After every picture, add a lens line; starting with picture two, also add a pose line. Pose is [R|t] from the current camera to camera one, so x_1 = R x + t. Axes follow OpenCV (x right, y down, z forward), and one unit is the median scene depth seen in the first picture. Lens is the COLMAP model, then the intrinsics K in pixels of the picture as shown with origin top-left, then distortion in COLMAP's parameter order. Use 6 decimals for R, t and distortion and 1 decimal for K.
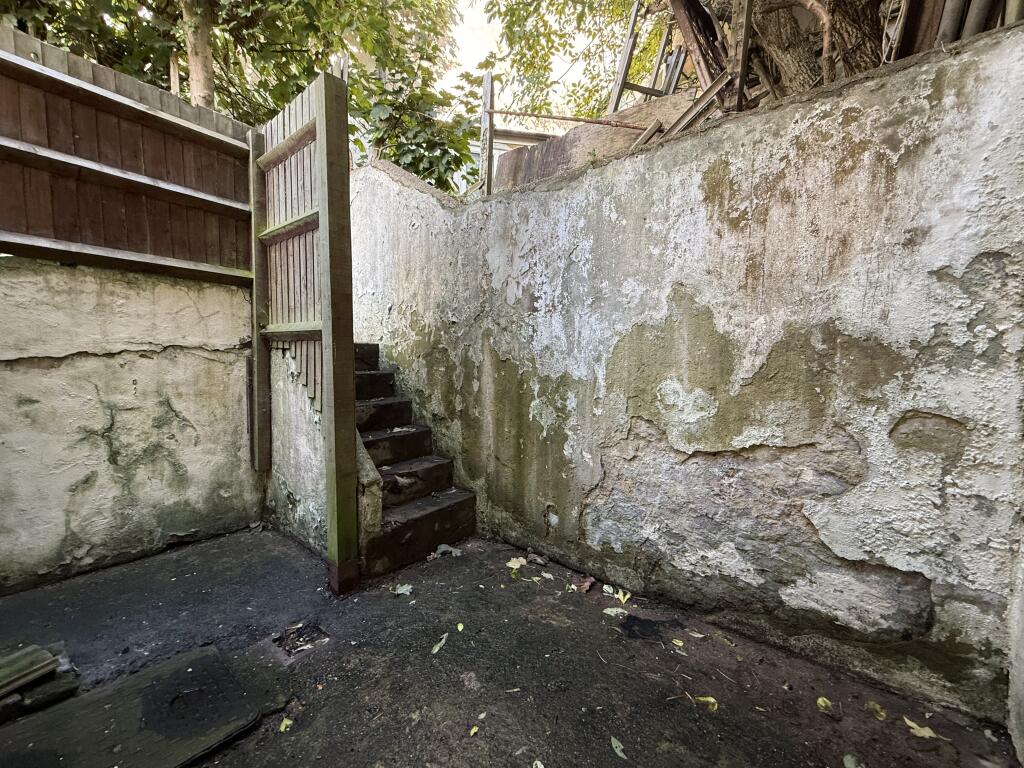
lens RADIAL K [[406.8, 0, 508.5], [0, 406.8, 390.9], [0, 0, 1]] dist [0.004031, -0.001342]
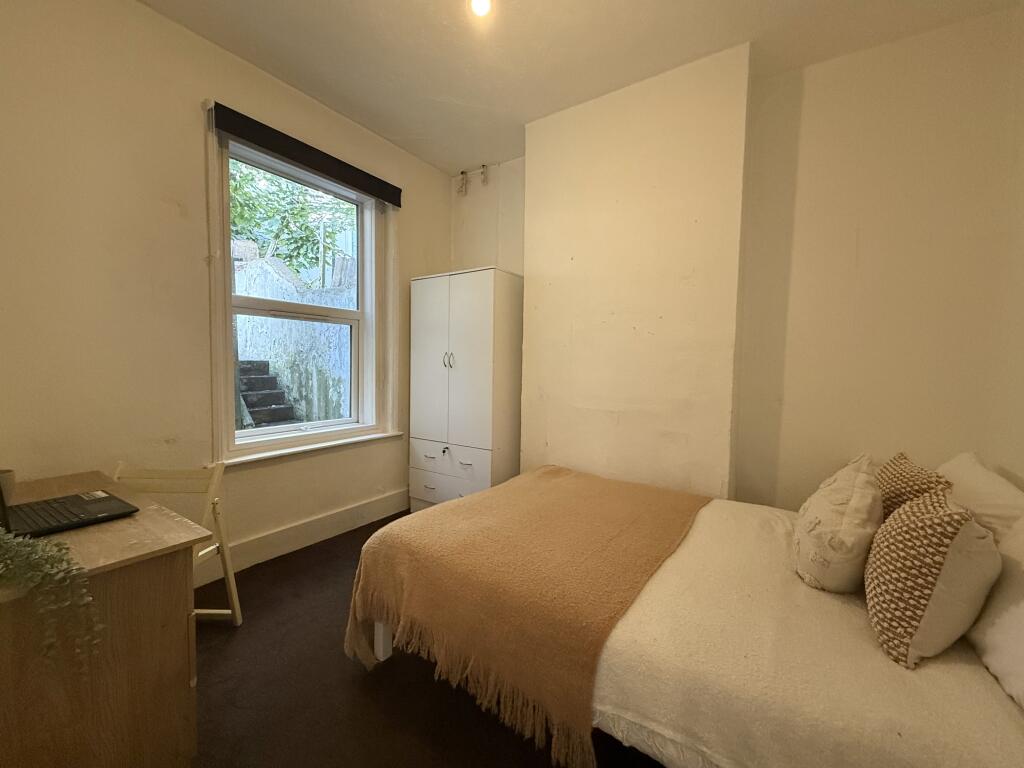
lens RADIAL K [[406.8, 0, 516.5], [0, 406.8, 384.7], [0, 0, 1]] dist [0.004031, -0.001342]
pose [[0.995840, -0.011491, 0.090394, 0.729964], [0.012936, 0.999797, -0.015424, 0.039579], [-0.090198, 0.016529, 0.995787, -1.069848]]
